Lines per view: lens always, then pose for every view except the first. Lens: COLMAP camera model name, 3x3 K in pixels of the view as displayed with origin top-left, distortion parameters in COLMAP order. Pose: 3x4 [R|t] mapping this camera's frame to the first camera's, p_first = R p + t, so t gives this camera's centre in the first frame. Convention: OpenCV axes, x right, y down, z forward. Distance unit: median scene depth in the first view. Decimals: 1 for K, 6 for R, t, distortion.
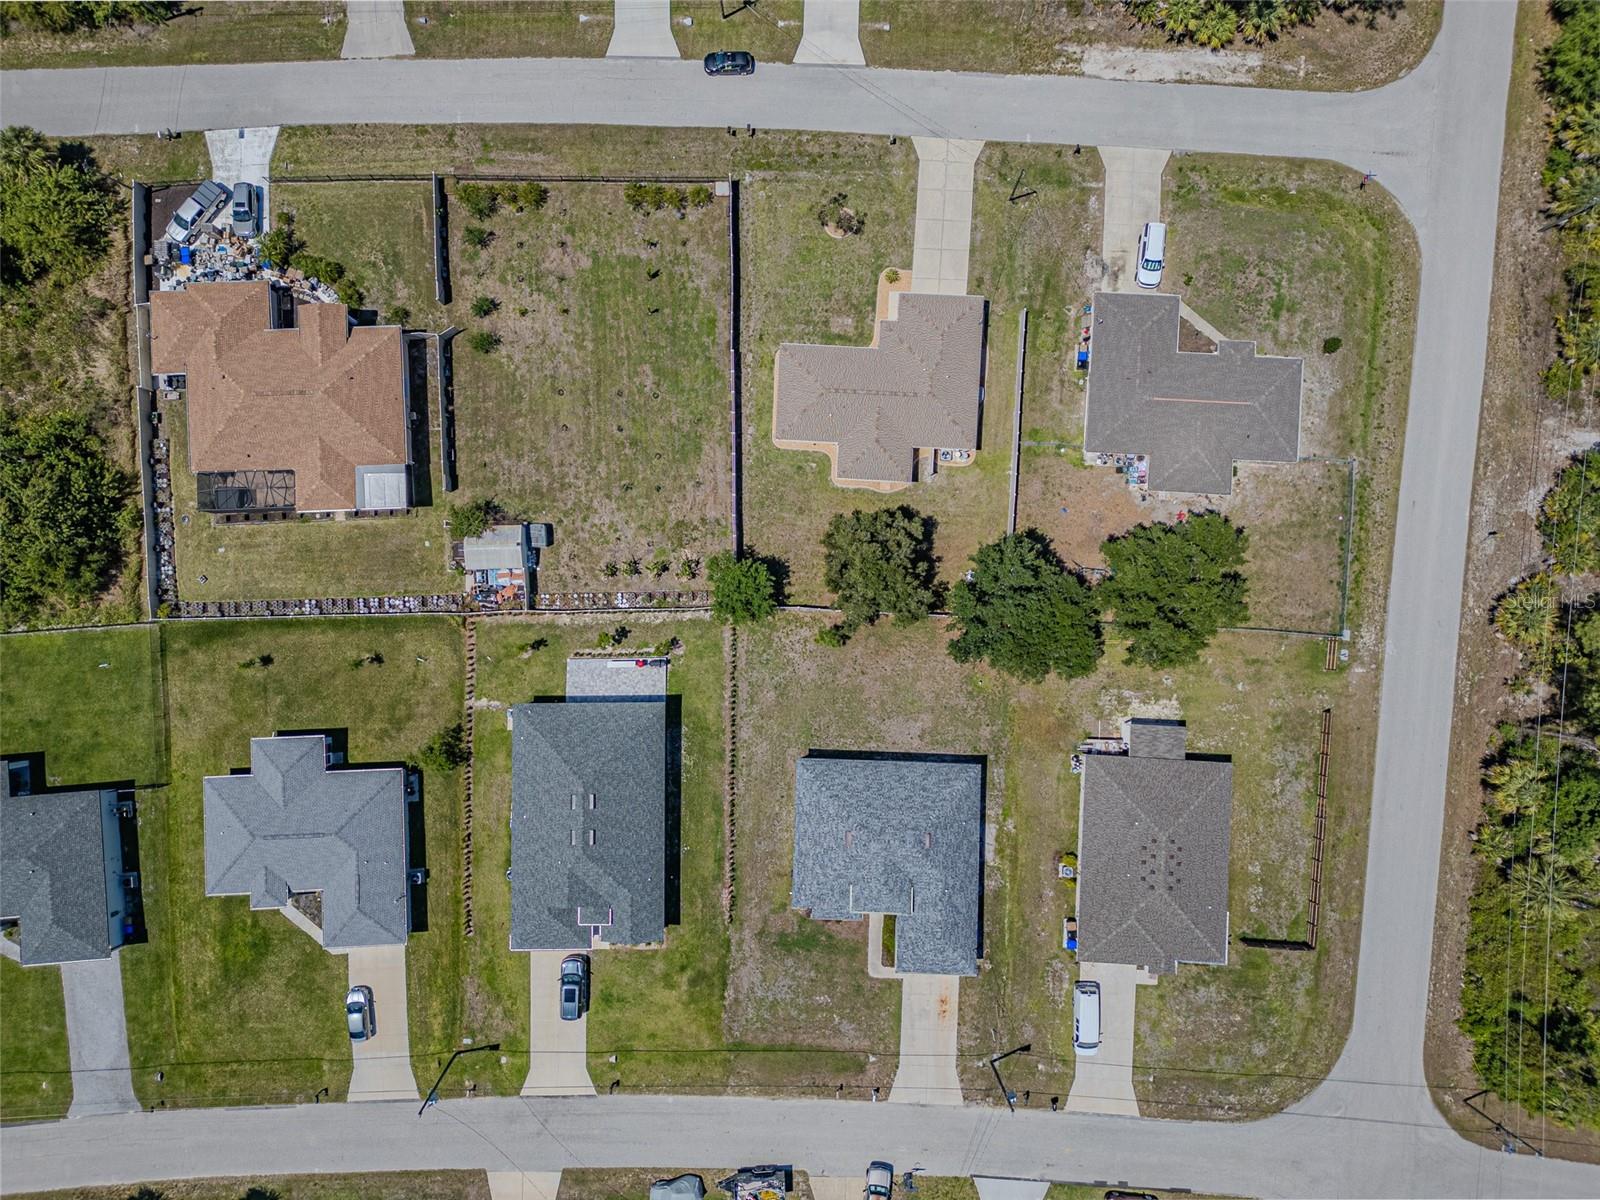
lens RADIAL K [[1122.4, 0, 795.9], [0, 1122.4, 601.4], [0, 0, 1]] dist [0.089555, -0.097886]
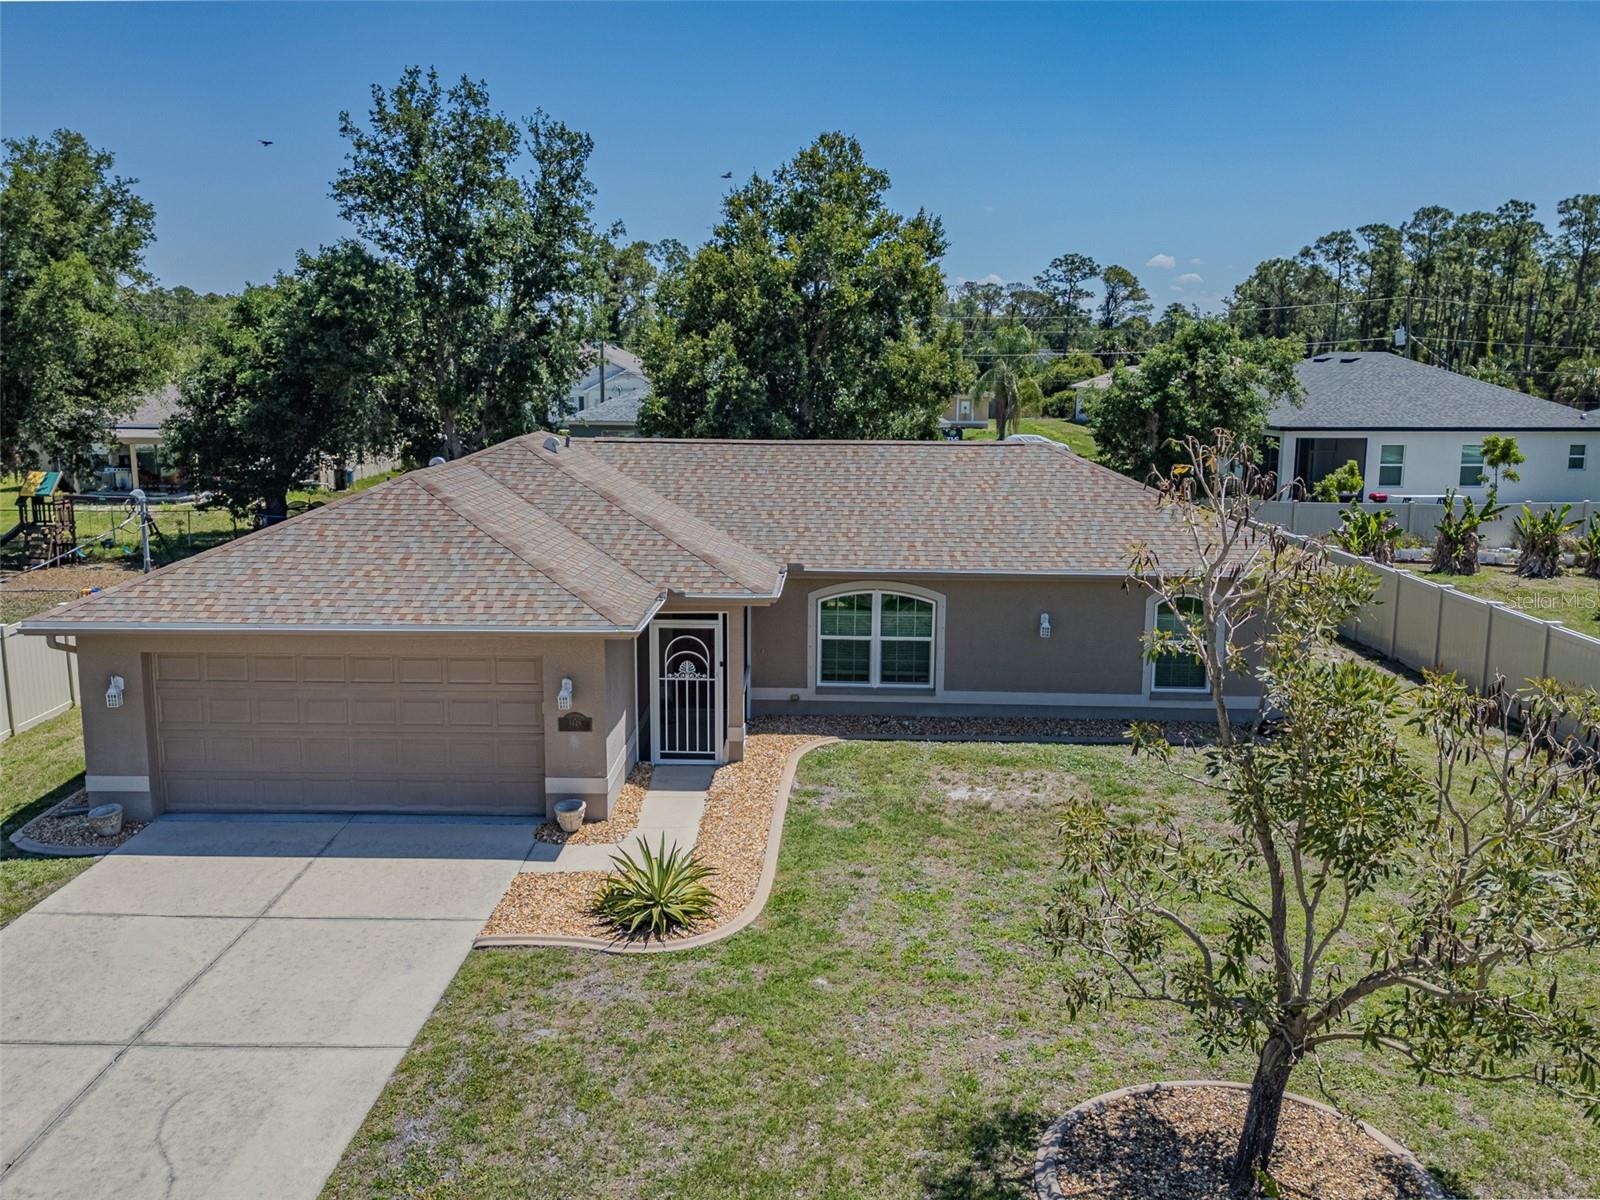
lens RADIAL K [[1413.9, 0, 800.0], [0, 1413.9, 600.0], [0, 0, 1]] dist [0.084679, -0.093015]
pose [[-0.999690, -0.009229, -0.023107, 0.073691], [-0.021398, -0.155046, 0.987675, -0.430656], [-0.012698, 0.987864, 0.154801, 0.944484]]
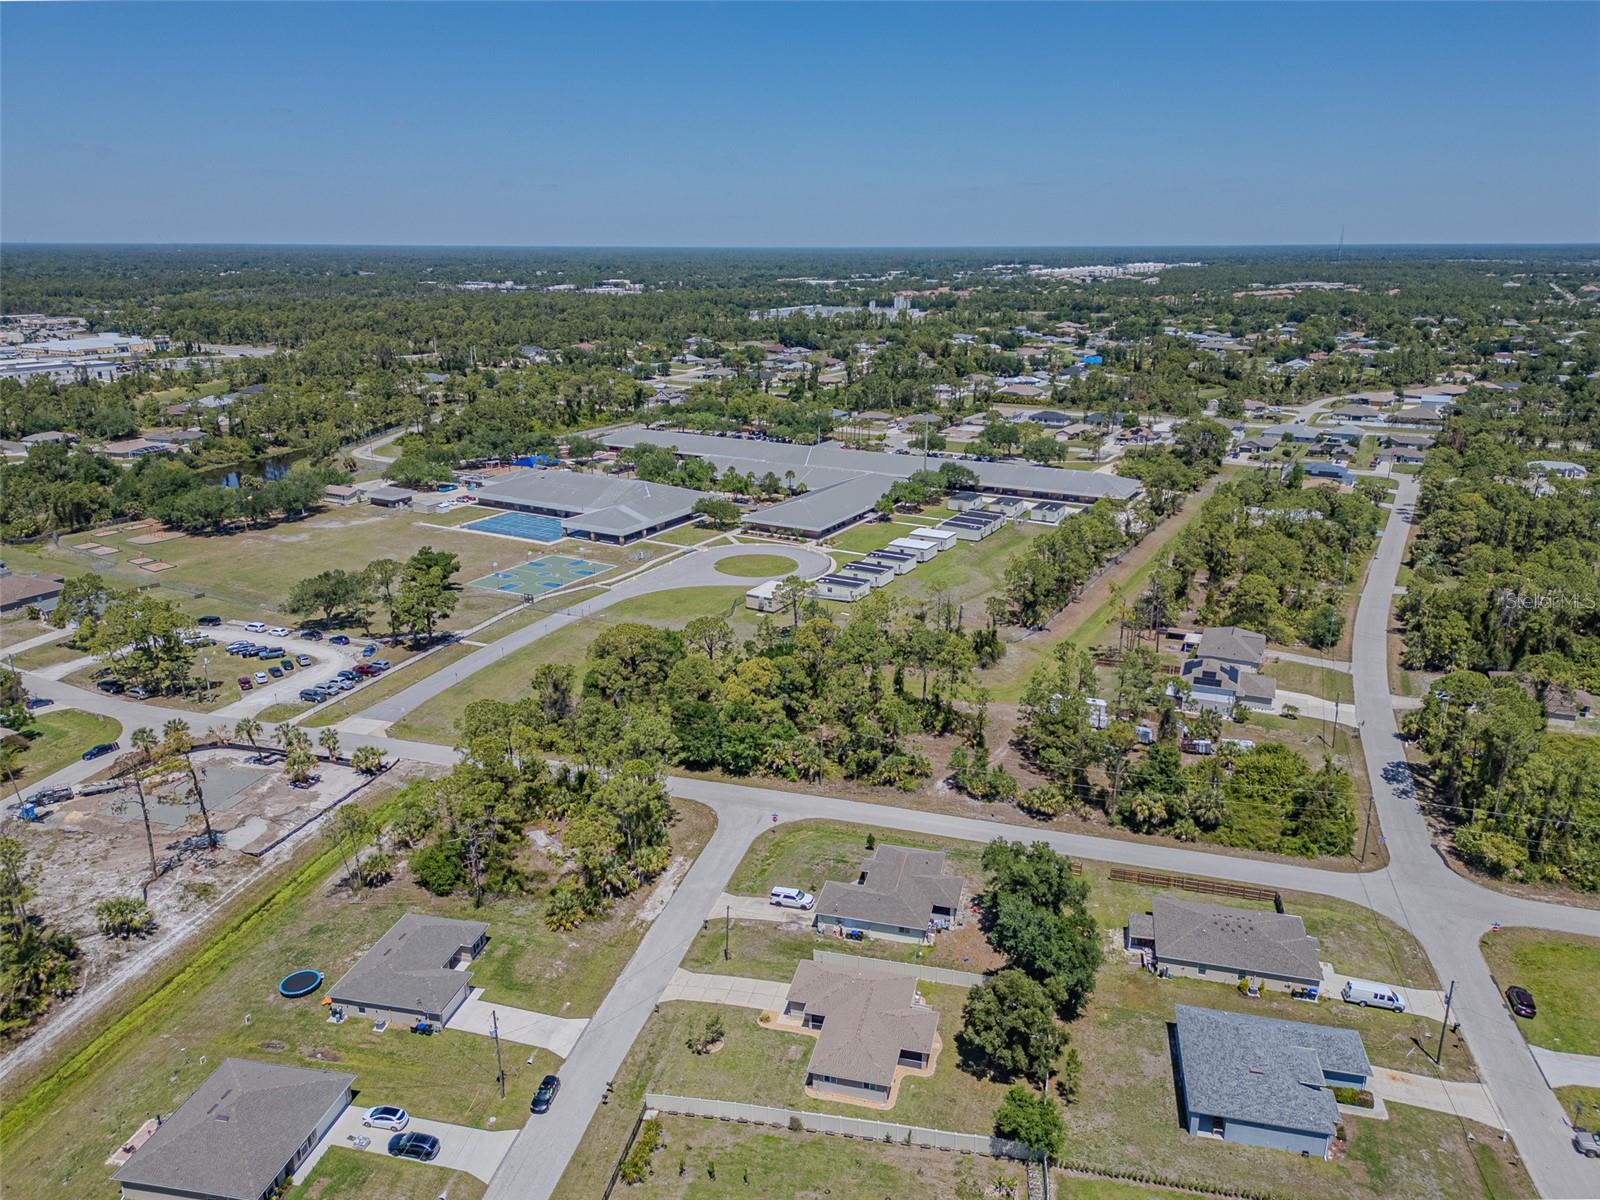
lens RADIAL K [[1122.4, 0, 795.9], [0, 1122.4, 601.4], [0, 0, 1]] dist [0.089555, -0.097886]
pose [[0.195448, -0.300660, 0.933490, -0.914919], [0.980503, 0.079654, -0.179637, -0.070477], [-0.020346, 0.950399, 0.310366, 0.190831]]
